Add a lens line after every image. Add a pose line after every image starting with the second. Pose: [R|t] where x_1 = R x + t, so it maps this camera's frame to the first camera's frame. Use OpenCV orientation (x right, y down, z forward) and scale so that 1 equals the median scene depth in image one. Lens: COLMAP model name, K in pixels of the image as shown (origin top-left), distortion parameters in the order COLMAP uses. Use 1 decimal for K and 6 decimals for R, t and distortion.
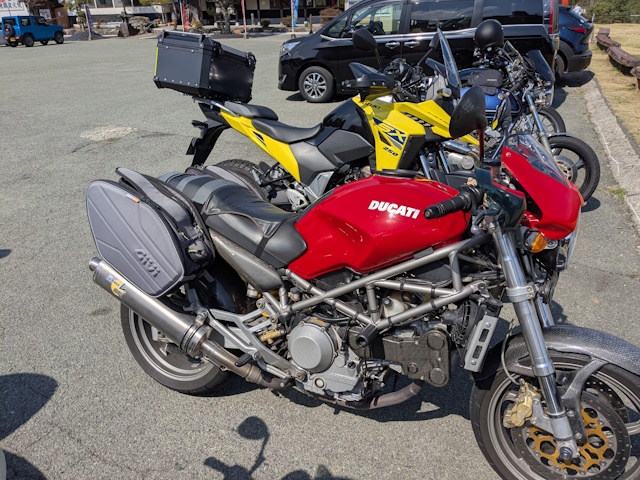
lens RADIAL K [[513.4, 0, 315.8], [0, 513.4, 238.0], [0, 0, 1]] dist [0.041685, -0.076599]
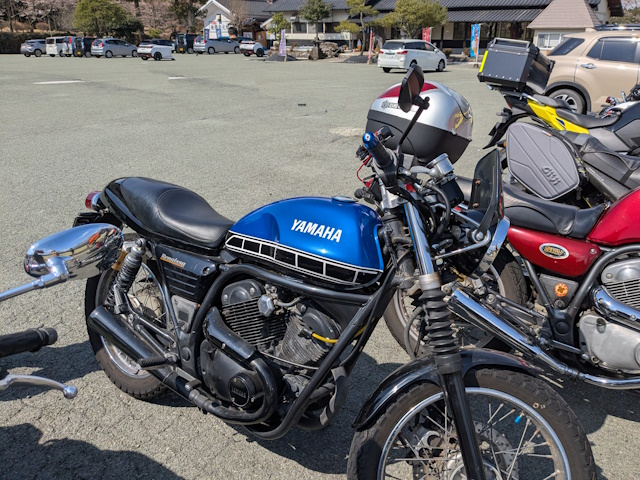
lens RADIAL K [[514.2, 0, 330.0], [0, 514.2, 241.2], [0, 0, 1]] dist [0.005070, -0.007972]
pose [[0.960735, 0.129561, -0.245362, -0.099159], [-0.140309, 0.989746, -0.026765, 0.066685], [0.239379, 0.060140, 0.969062, -0.112491]]
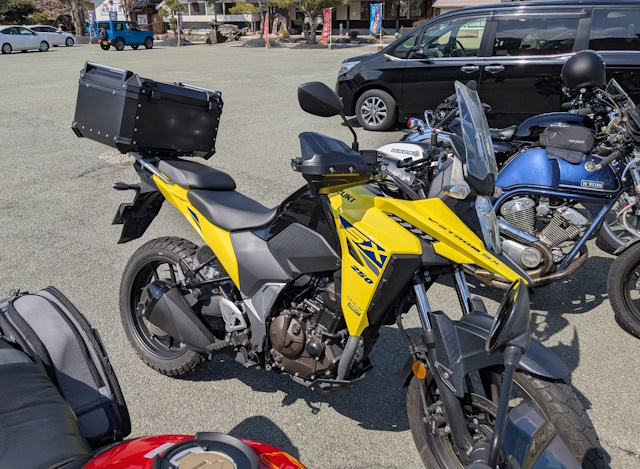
lens RADIAL K [[539.4, 0, 288.5], [0, 539.4, 212.1], [0, 0, 1]] dist [0.067251, -0.129592]
pose [[0.976235, 0.087995, -0.198045, 0.055987], [-0.102493, 0.992662, -0.064167, -0.059430], [0.190945, 0.082941, 0.978090, 0.109713]]
